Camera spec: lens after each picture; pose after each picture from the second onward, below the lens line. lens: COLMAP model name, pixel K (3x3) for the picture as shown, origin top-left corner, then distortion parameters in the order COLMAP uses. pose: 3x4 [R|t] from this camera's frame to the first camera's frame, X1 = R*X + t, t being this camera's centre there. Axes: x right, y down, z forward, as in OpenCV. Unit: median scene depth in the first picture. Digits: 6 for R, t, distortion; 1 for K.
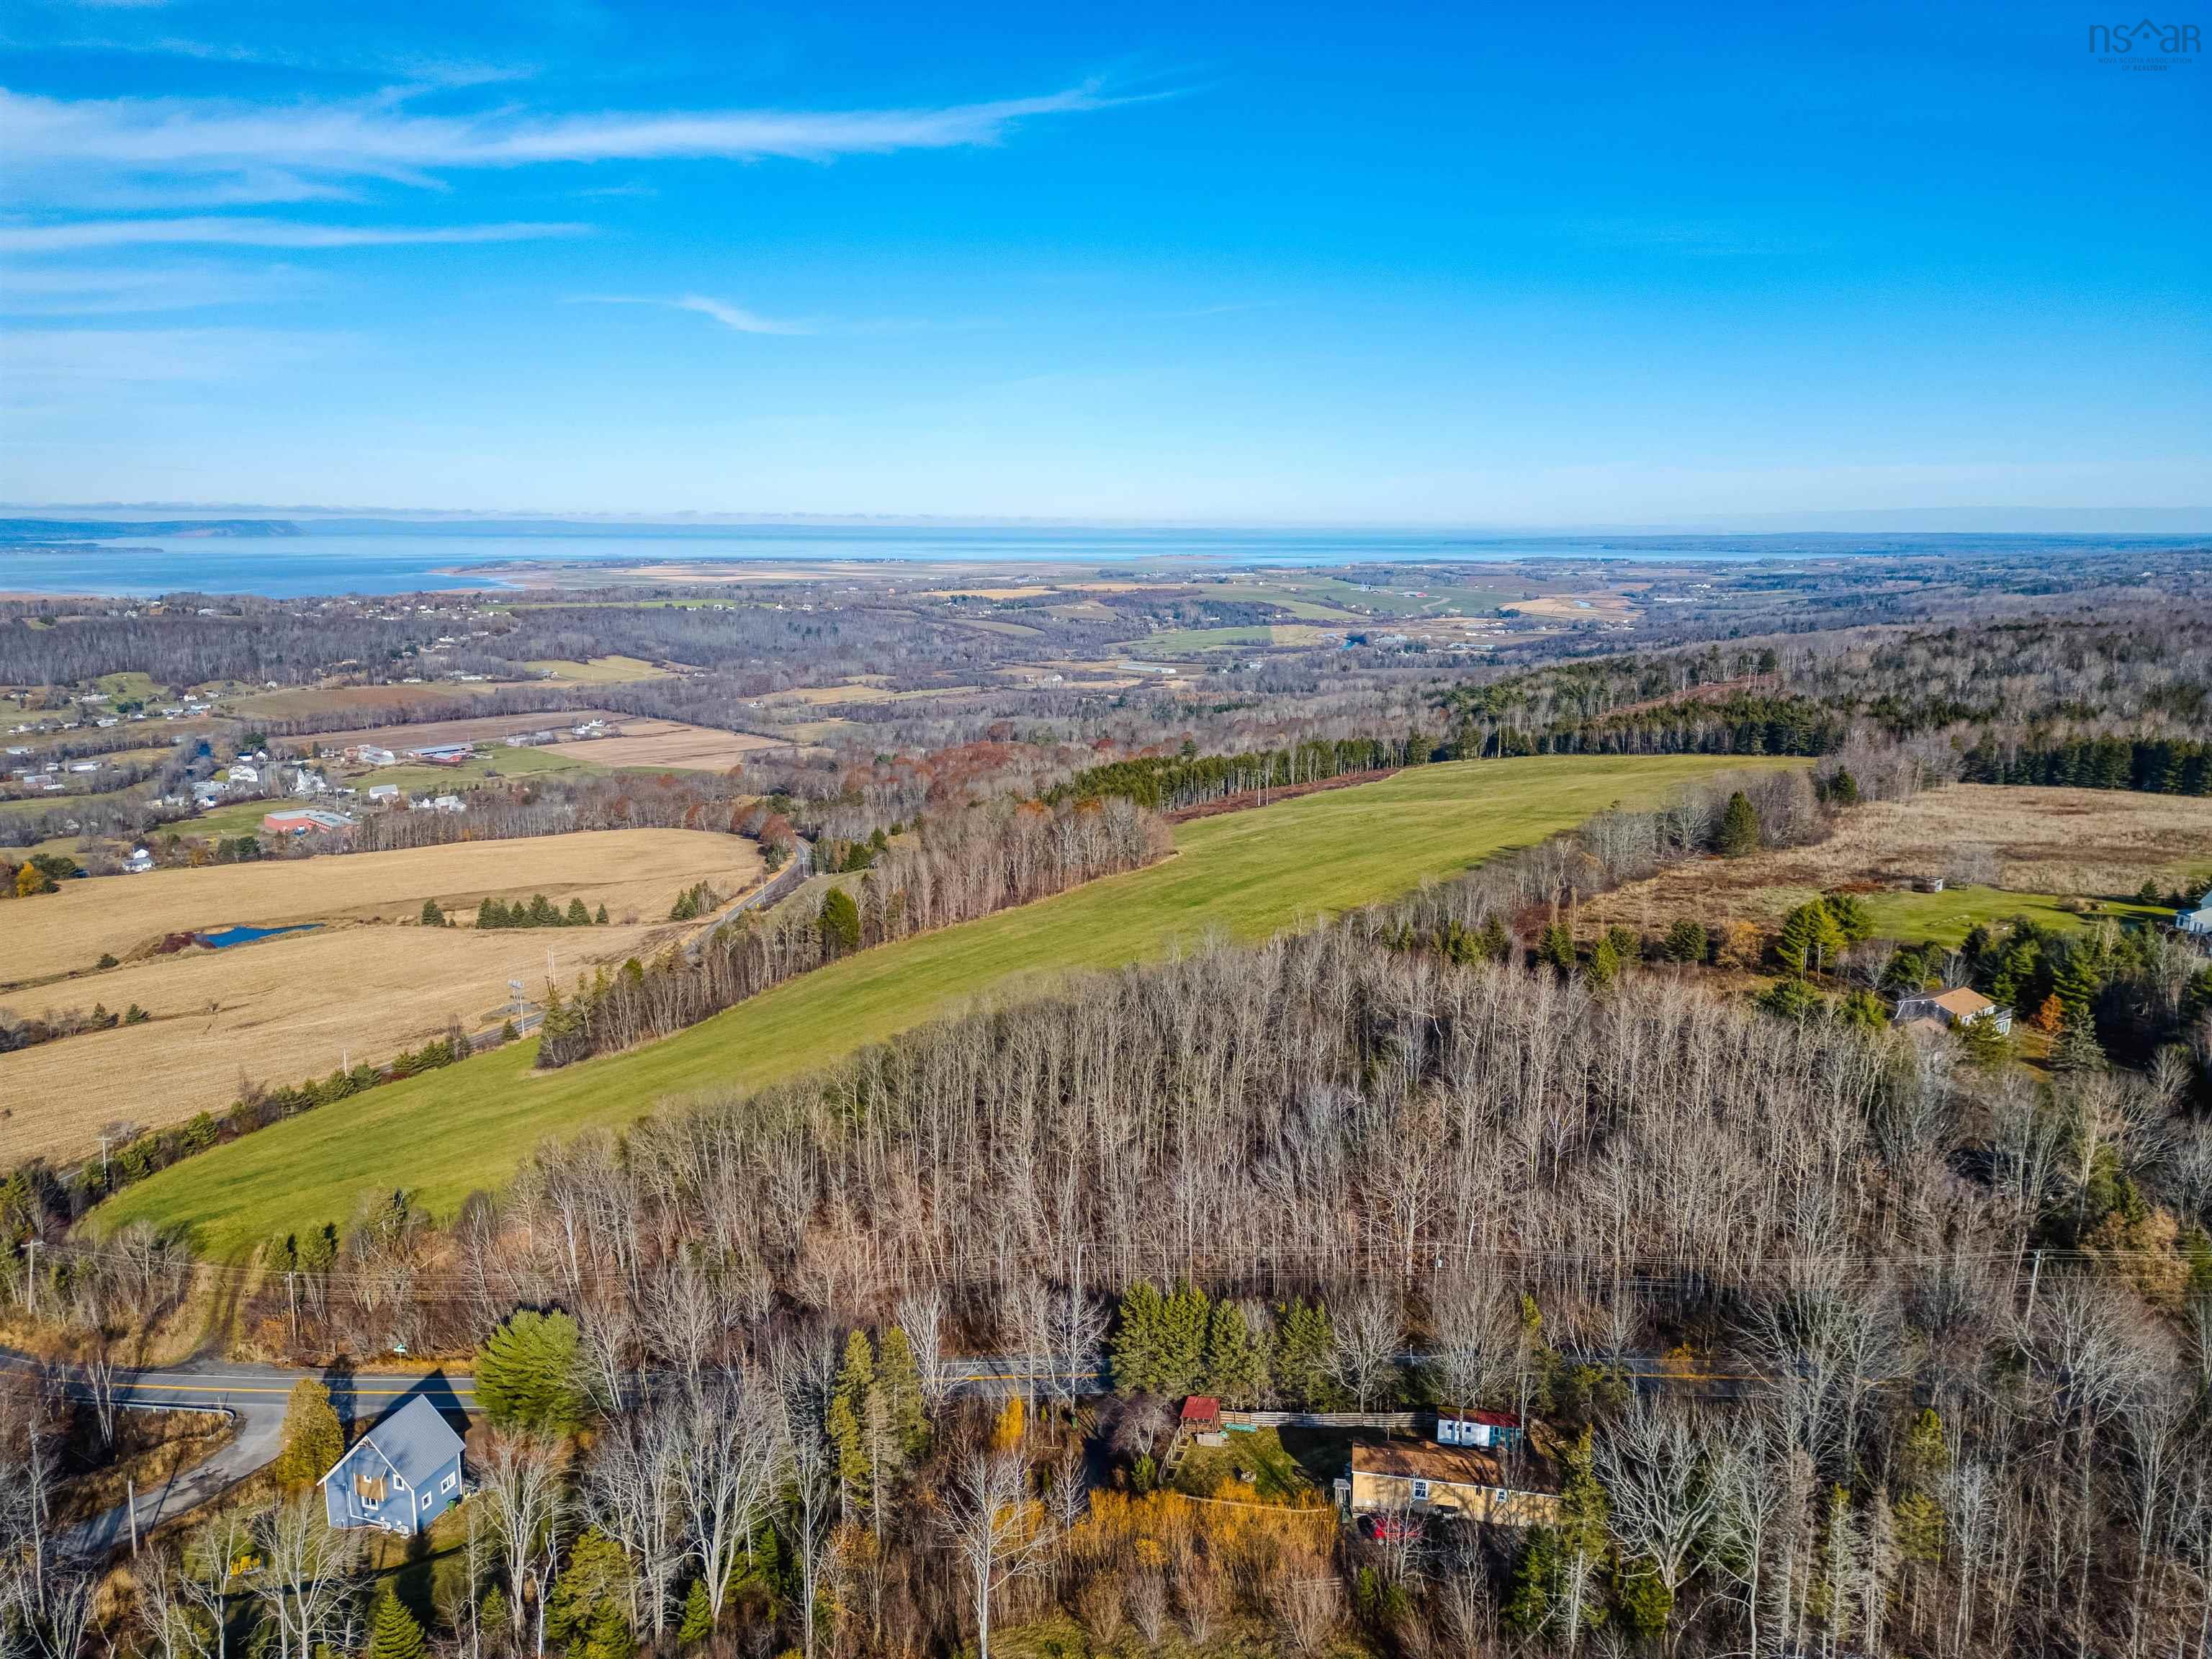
lens RADIAL K [[1537.7, 0, 1104.1], [0, 1537.7, 837.4], [0, 0, 1]] dist [0.082660, -0.075890]
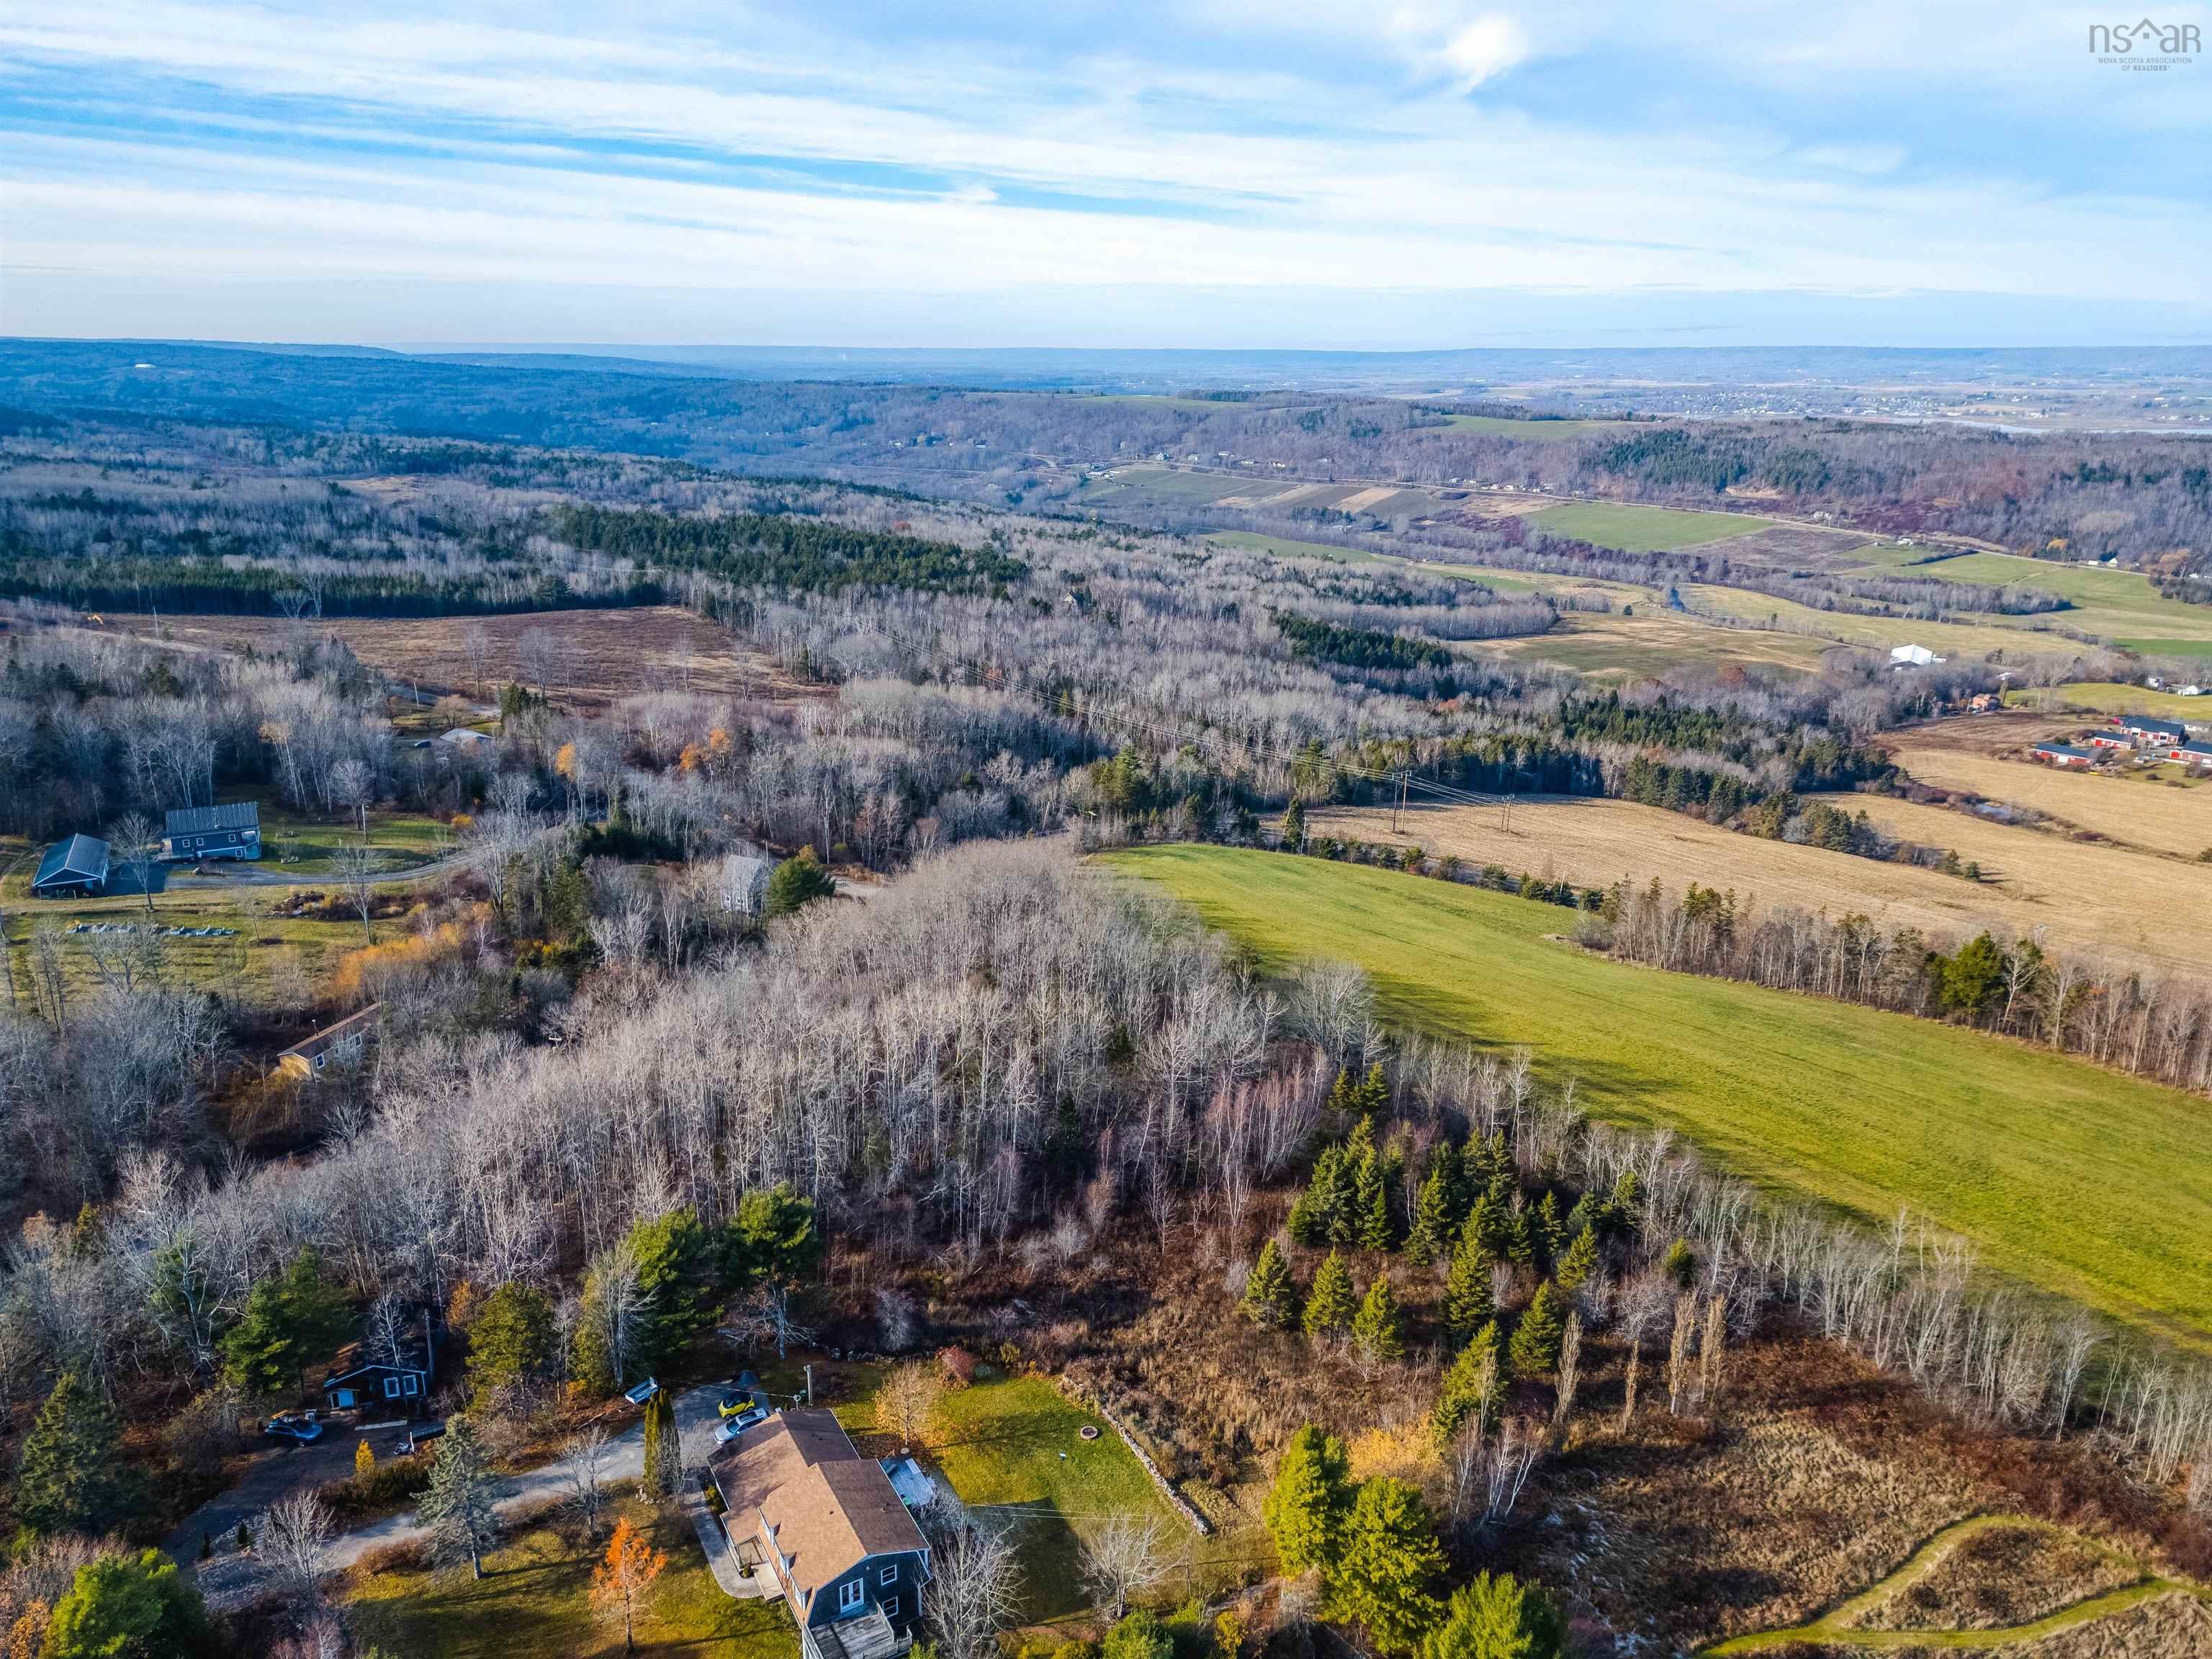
lens RADIAL K [[1547.6, 0, 1083.4], [0, 1547.6, 826.3], [0, 0, 1]] dist [0.068281, -0.064358]
pose [[-0.147605, 0.288323, -0.946088, 0.078205], [-0.198576, 0.928448, 0.313929, -0.022012], [0.968907, 0.234208, -0.079789, 0.089666]]
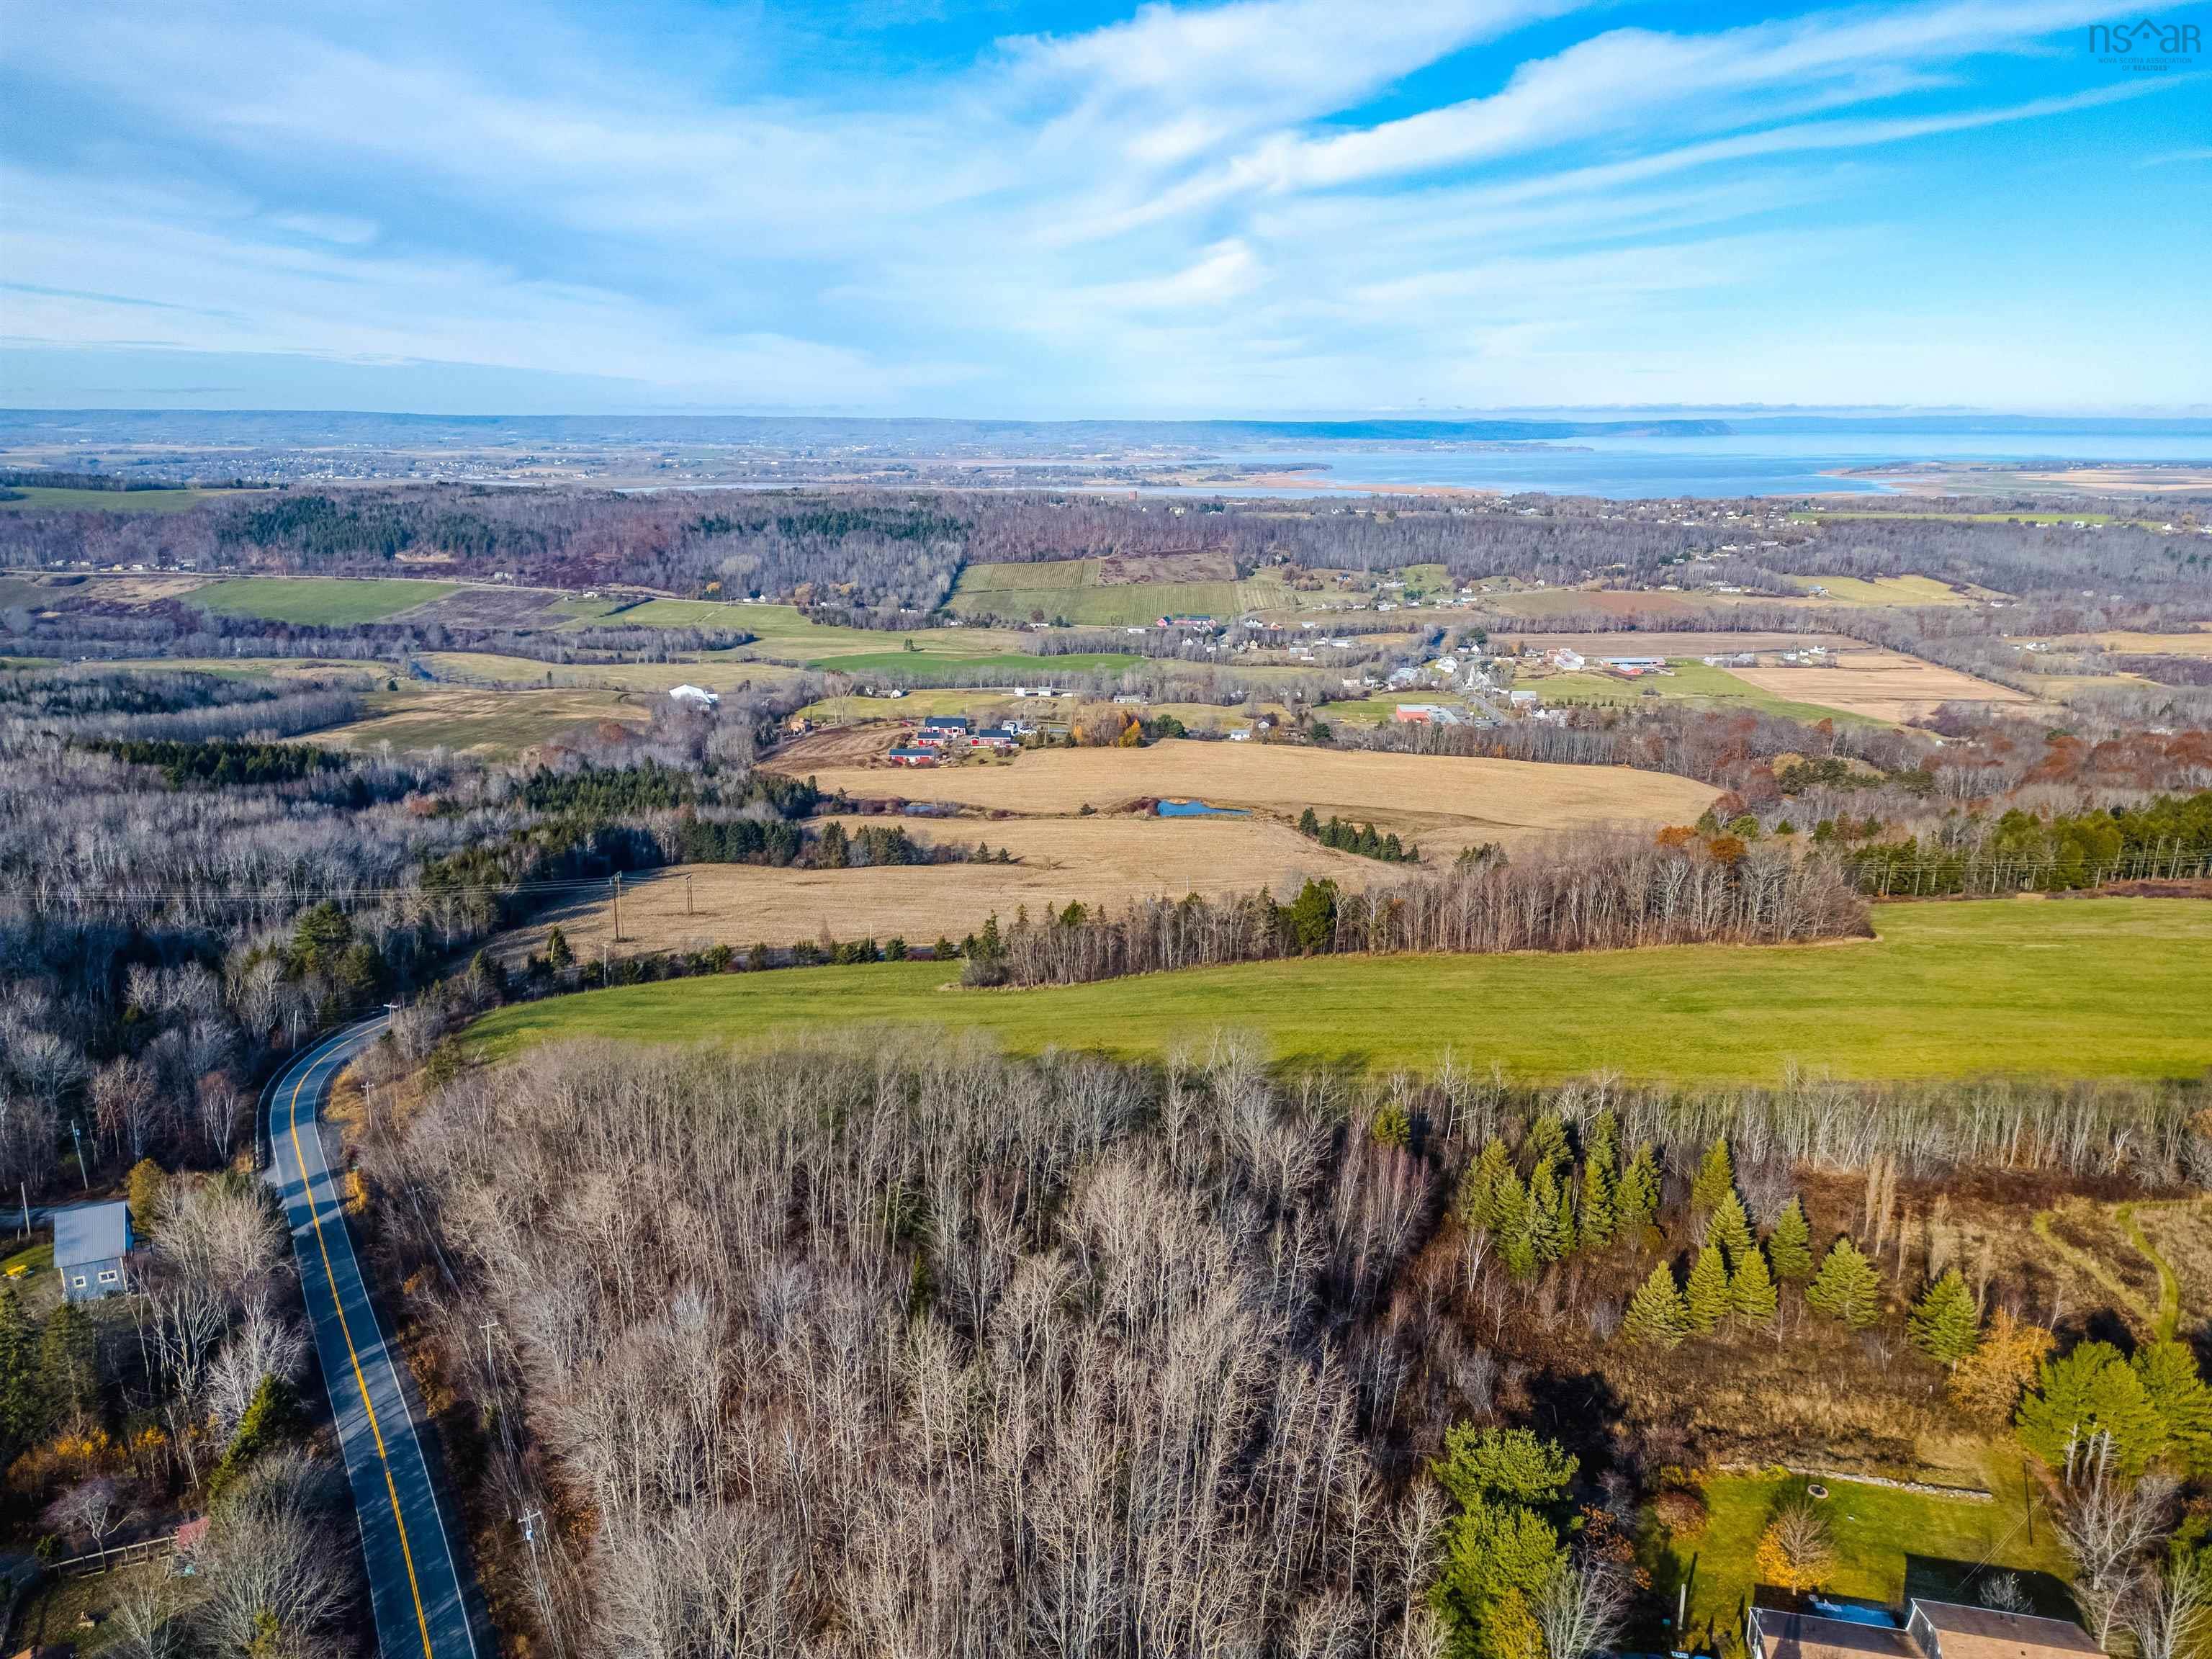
lens RADIAL K [[1537.7, 0, 1104.1], [0, 1537.7, 837.4], [0, 0, 1]] dist [0.082660, -0.075890]
pose [[0.662074, 0.196461, -0.723230, 0.054675], [-0.151171, 0.980201, 0.127877, -0.012287], [0.734034, 0.024667, 0.678665, 0.041634]]
